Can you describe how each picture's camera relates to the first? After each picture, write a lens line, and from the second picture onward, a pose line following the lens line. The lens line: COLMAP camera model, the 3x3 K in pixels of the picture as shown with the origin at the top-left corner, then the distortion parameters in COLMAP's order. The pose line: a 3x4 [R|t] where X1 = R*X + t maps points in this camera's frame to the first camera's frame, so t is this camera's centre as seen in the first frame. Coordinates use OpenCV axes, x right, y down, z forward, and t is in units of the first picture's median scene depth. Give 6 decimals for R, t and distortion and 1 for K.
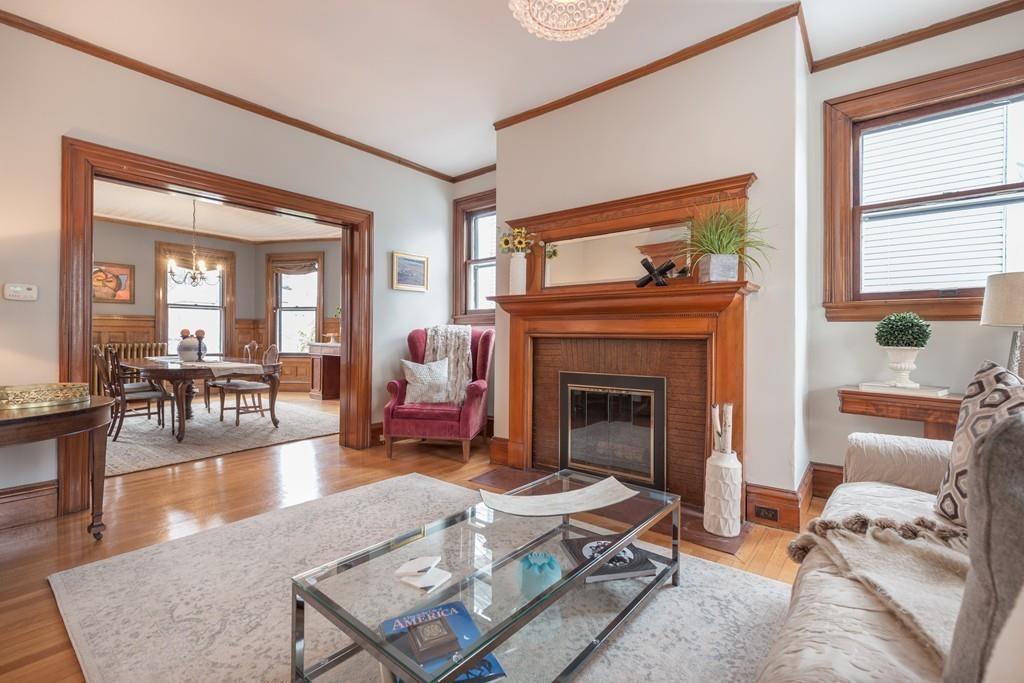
lens RADIAL K [[465.1, 0, 505.7], [0, 465.1, 337.5], [0, 0, 1]] dist [0.013592, -0.002178]
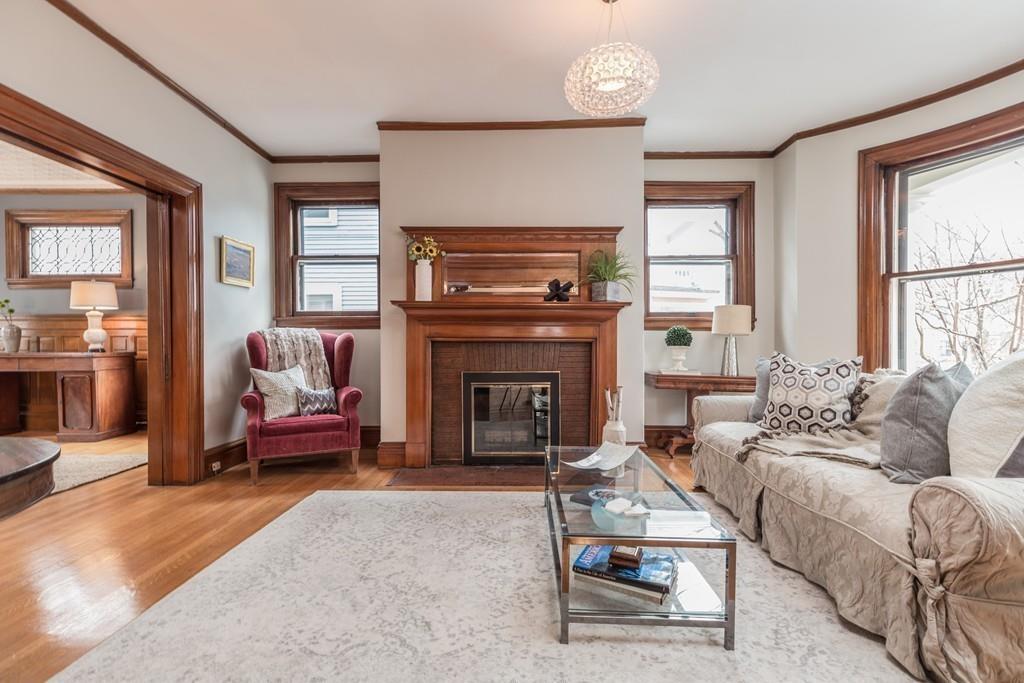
lens RADIAL K [[465.1, 0, 513.8], [0, 465.1, 355.6], [0, 0, 1]] dist [0.013592, -0.002178]
pose [[0.778340, -0.022193, 0.627451, -0.378020], [0.004783, 0.999556, 0.029421, 0.001357], [-0.627825, -0.019899, 0.778100, 0.048507]]
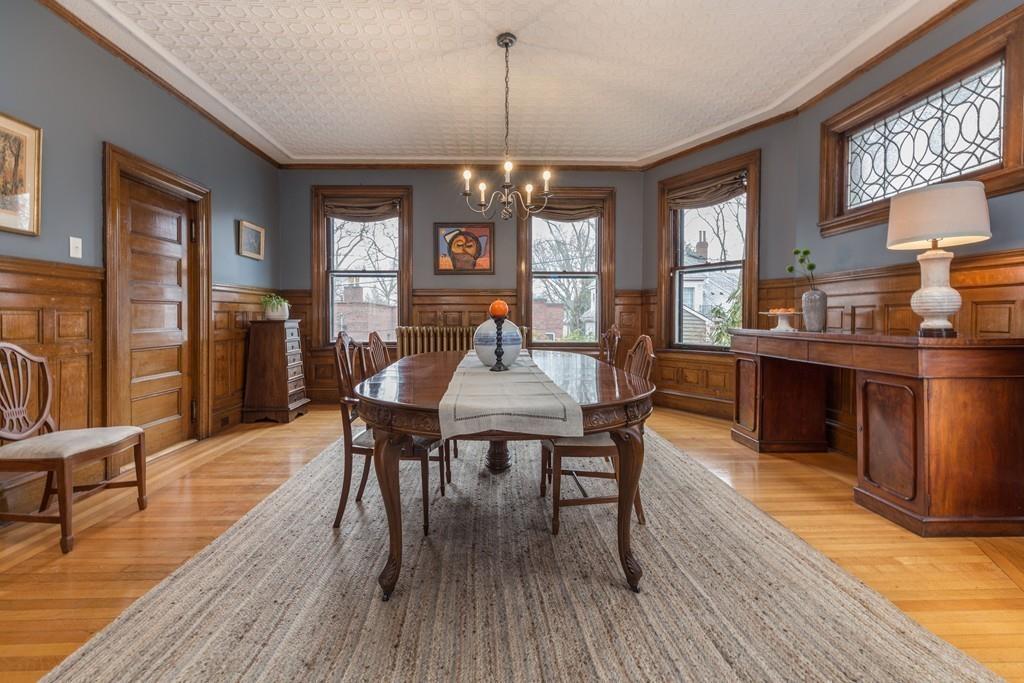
lens RADIAL K [[465.1, 0, 507.5], [0, 465.1, 321.4], [0, 0, 1]] dist [0.013592, -0.002178]
pose [[0.663862, 0.003193, -0.747849, -0.374060], [0.002879, 0.999973, 0.006825, -0.000602], [0.747850, -0.006684, 0.663834, 0.887991]]
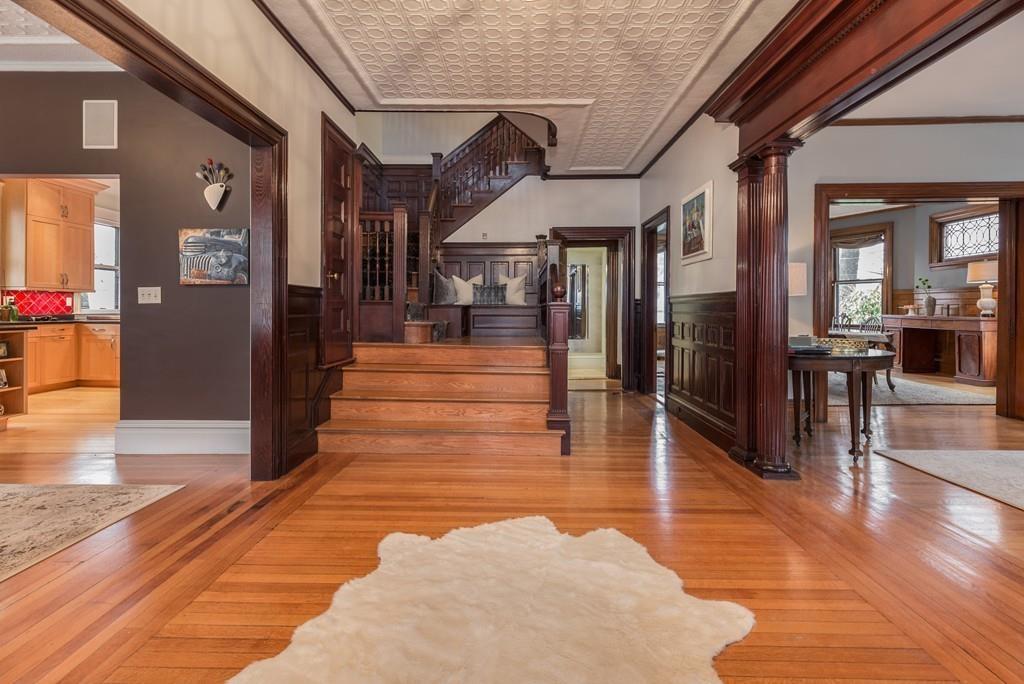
lens RADIAL K [[479.8, 0, 516.9], [0, 479.8, 306.5], [0, 0, 1]] dist [0.005294, 0.000768]
pose [[0.631382, -0.006579, -0.775444, -0.206181], [0.004914, 0.999978, -0.004483, -0.010962], [0.775457, -0.000980, 0.631400, -0.494782]]
